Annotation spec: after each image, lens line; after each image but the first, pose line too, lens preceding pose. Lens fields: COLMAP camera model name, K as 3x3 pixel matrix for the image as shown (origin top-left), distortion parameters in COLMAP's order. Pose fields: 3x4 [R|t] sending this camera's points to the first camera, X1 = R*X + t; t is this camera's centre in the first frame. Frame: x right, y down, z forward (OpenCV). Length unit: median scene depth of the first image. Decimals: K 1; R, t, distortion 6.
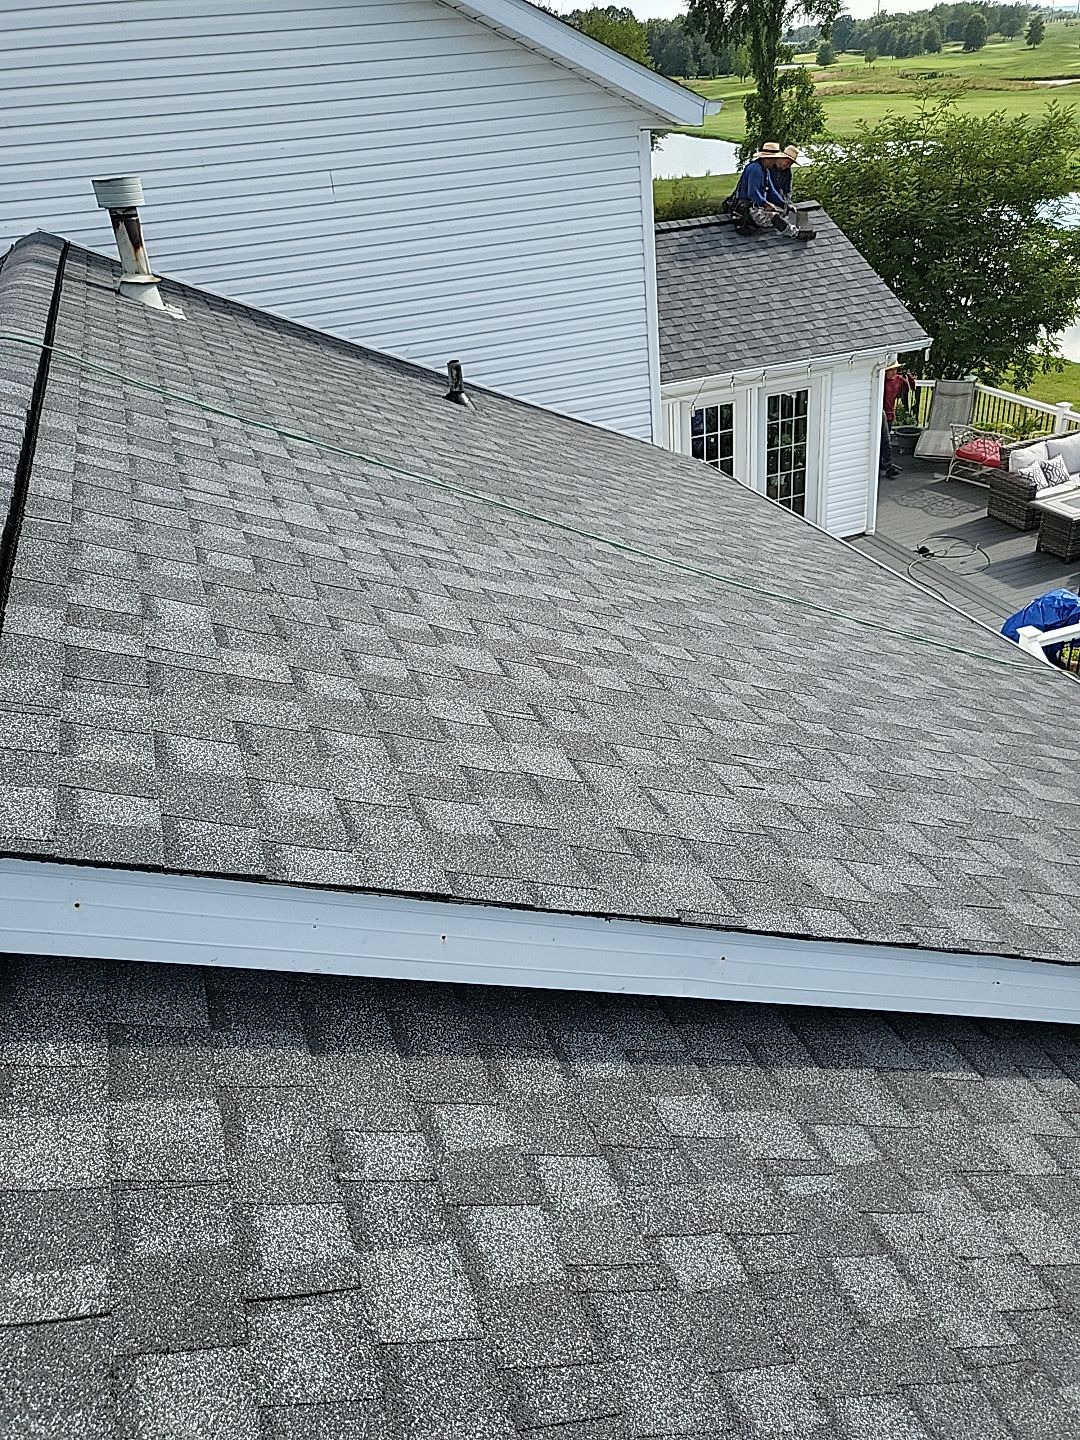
lens RADIAL K [[1203.9, 0, 539.9], [0, 1203.9, 673.8], [0, 0, 1]] dist [-0.003136, 0.091158]
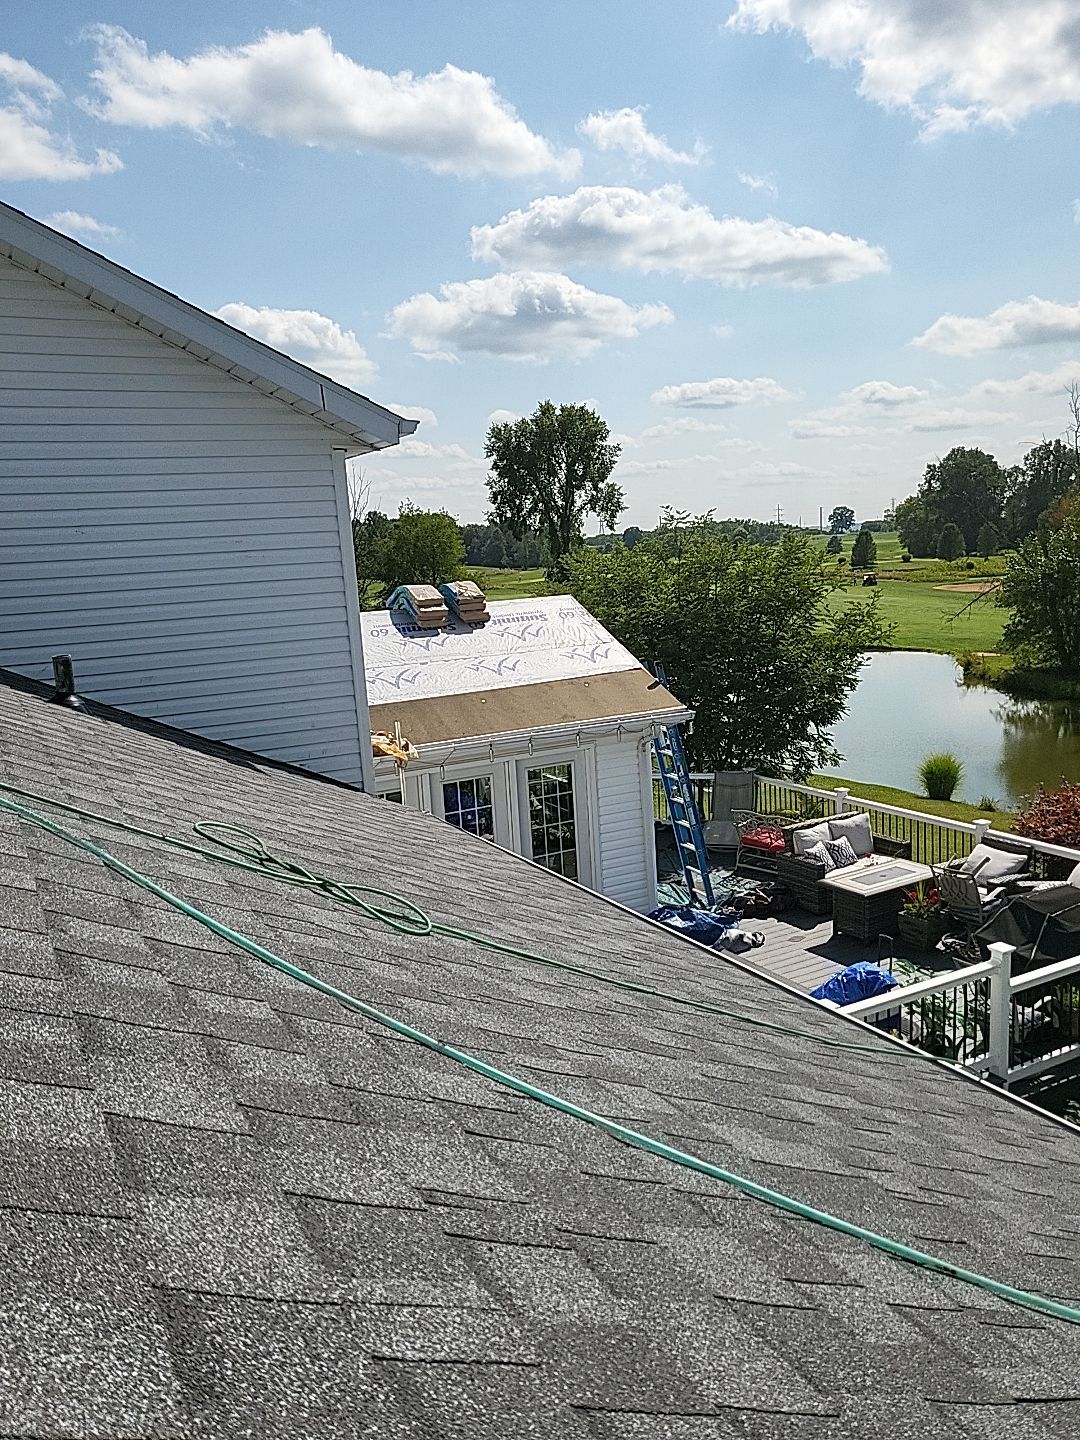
lens RADIAL K [[1112.0, 0, 540.0], [0, 1112.0, 720.0], [0, 0, 1]] dist [-0.005710, 0.060840]
pose [[0.993383, -0.009275, 0.114474, 0.502716], [0.049077, 0.935429, -0.350090, 0.163244], [-0.103835, 0.353392, 0.929695, 0.954780]]
